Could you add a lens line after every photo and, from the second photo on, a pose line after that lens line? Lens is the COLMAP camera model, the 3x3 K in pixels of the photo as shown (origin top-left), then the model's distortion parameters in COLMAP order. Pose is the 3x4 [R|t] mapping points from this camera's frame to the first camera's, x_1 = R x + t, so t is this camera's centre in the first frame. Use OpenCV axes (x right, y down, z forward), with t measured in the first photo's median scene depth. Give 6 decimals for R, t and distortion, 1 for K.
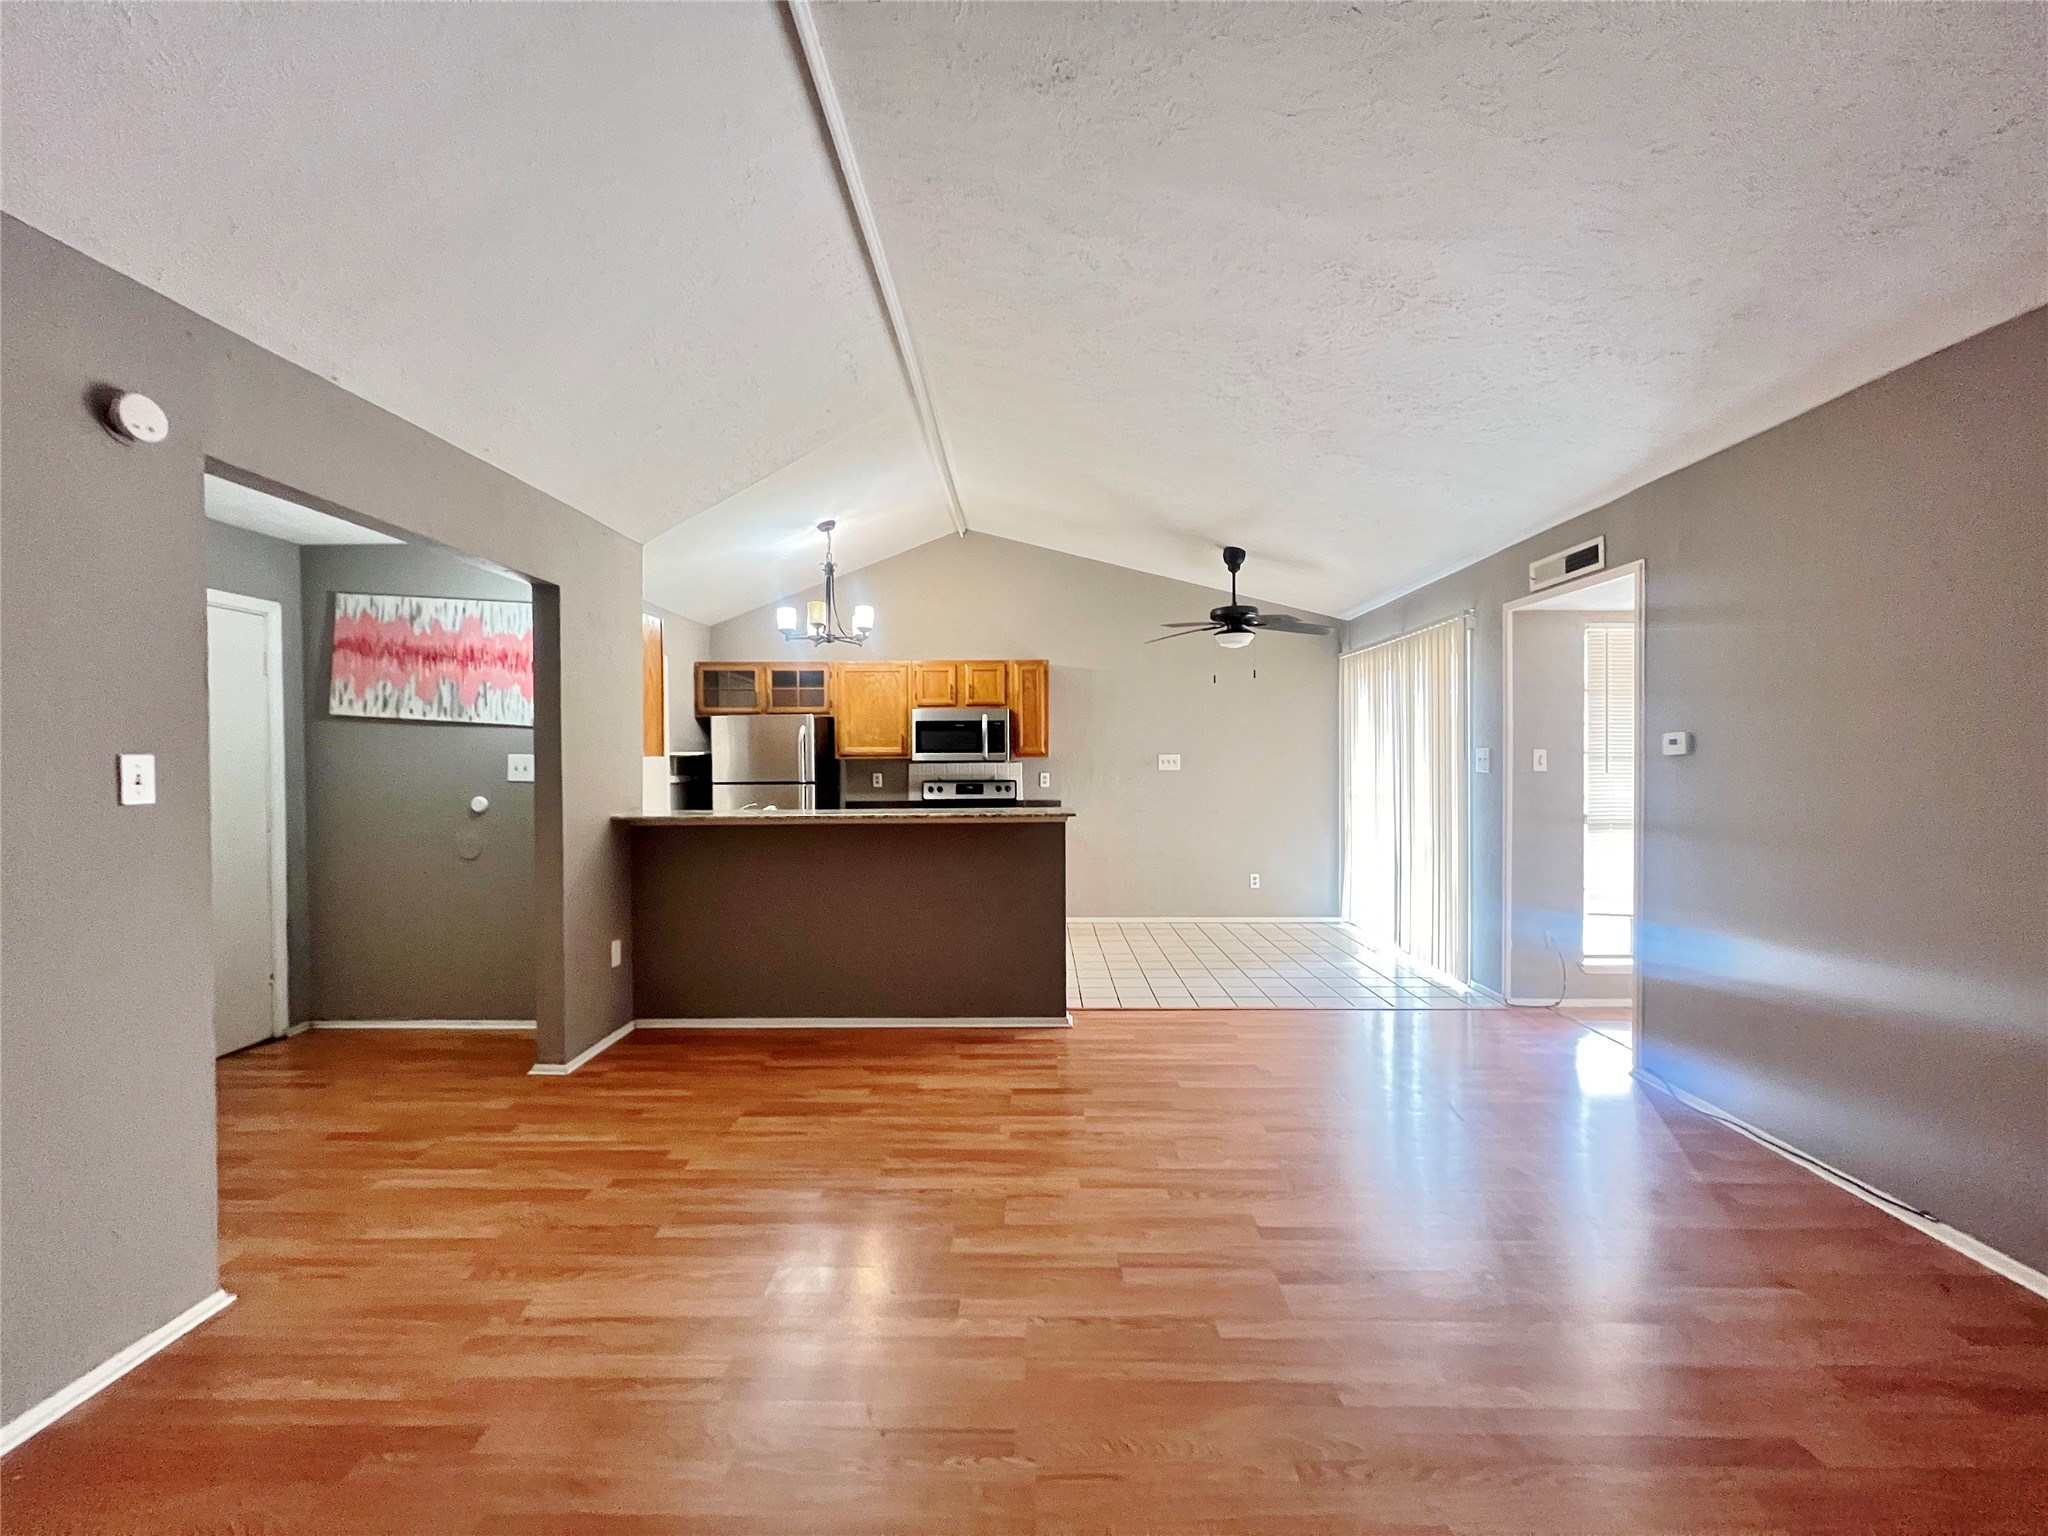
lens RADIAL K [[818.1, 0, 1017.2], [0, 818.1, 769.1], [0, 0, 1]] dist [-0.002487, 0.000504]
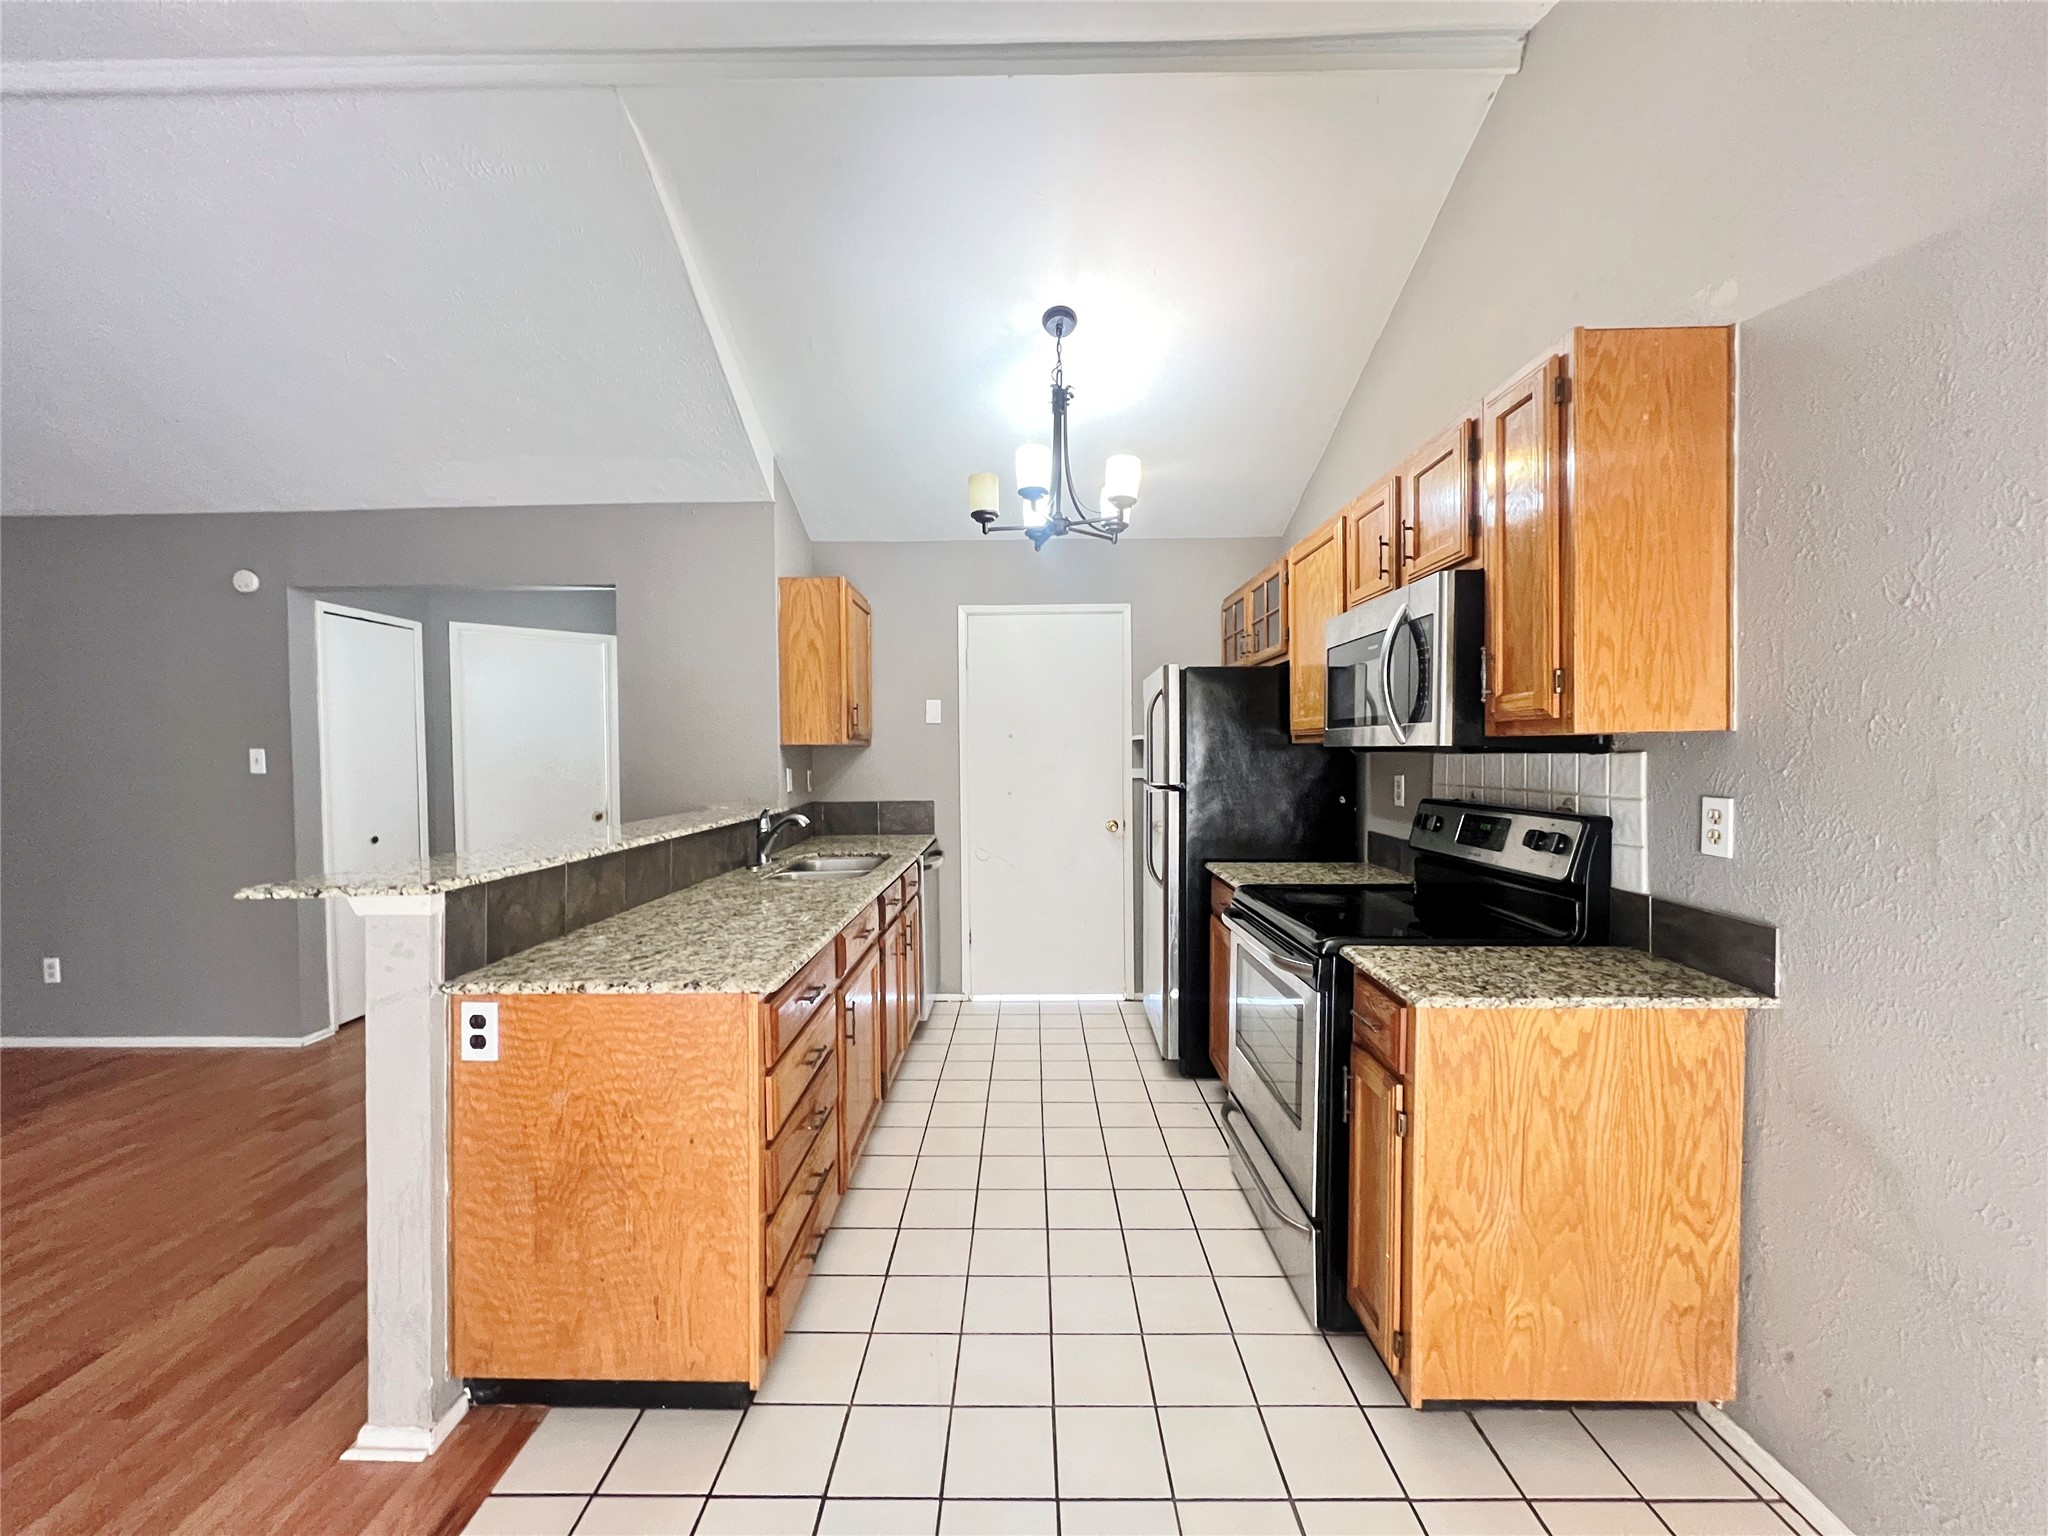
lens RADIAL K [[818.1, 0, 1019.7], [0, 818.1, 762.1], [0, 0, 1]] dist [-0.002487, 0.000504]
pose [[0.016233, 0.021882, -0.999629, 0.616356], [-0.004746, 0.999751, 0.021808, -0.023877], [0.999857, 0.004390, 0.016333, 1.814354]]
